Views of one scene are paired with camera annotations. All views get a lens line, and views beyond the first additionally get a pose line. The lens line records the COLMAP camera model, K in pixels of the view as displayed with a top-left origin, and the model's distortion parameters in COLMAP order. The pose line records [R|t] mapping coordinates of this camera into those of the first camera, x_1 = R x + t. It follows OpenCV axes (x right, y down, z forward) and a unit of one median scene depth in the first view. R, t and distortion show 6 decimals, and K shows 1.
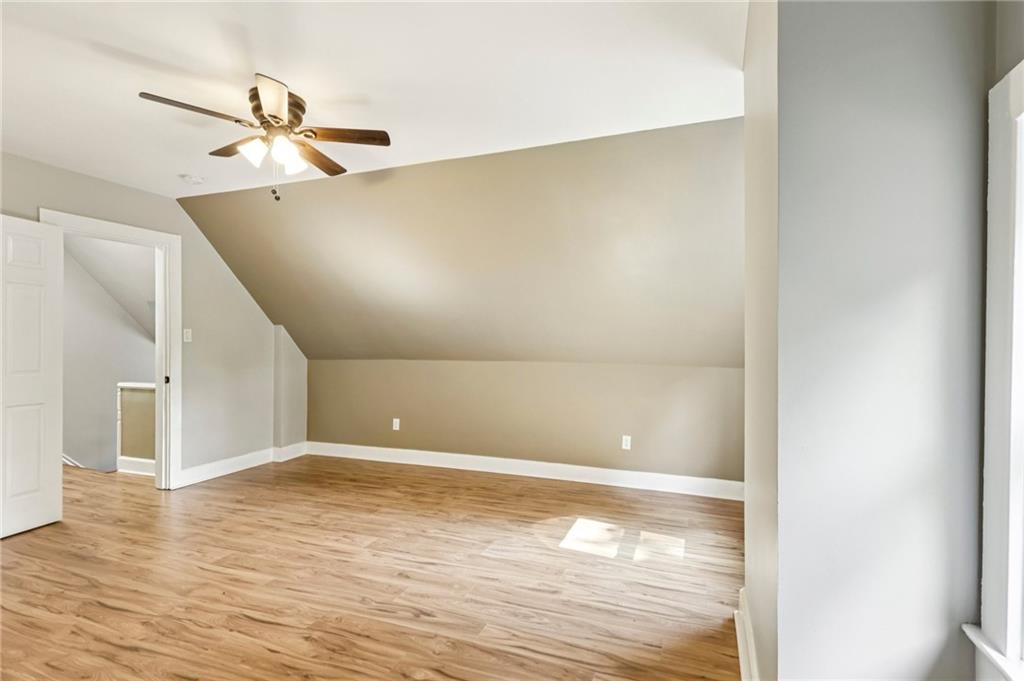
lens RADIAL K [[492.7, 0, 508.3], [0, 492.7, 345.4], [0, 0, 1]] dist [0.021245, 0.000062]
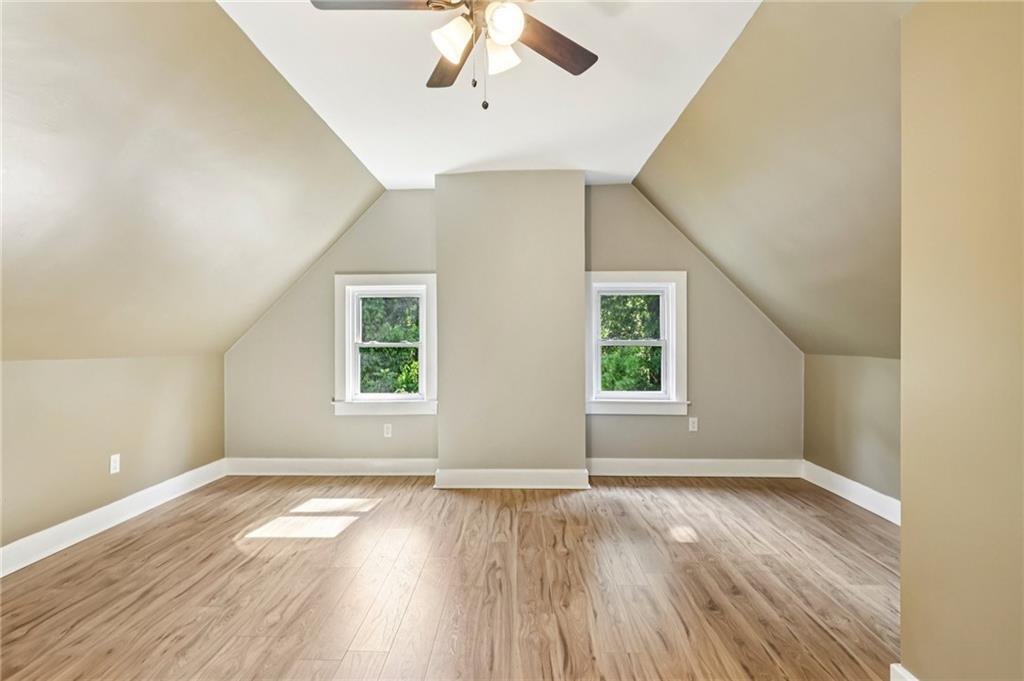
lens RADIAL K [[475.2, 0, 512.0], [0, 475.2, 340.5], [0, 0, 1]] dist [0.000127, 0.000039]
pose [[-0.331124, -0.003364, 0.943581, -0.826475], [0.004295, 0.999978, 0.005072, 0.018663], [-0.943578, 0.005732, -0.331102, 0.910586]]
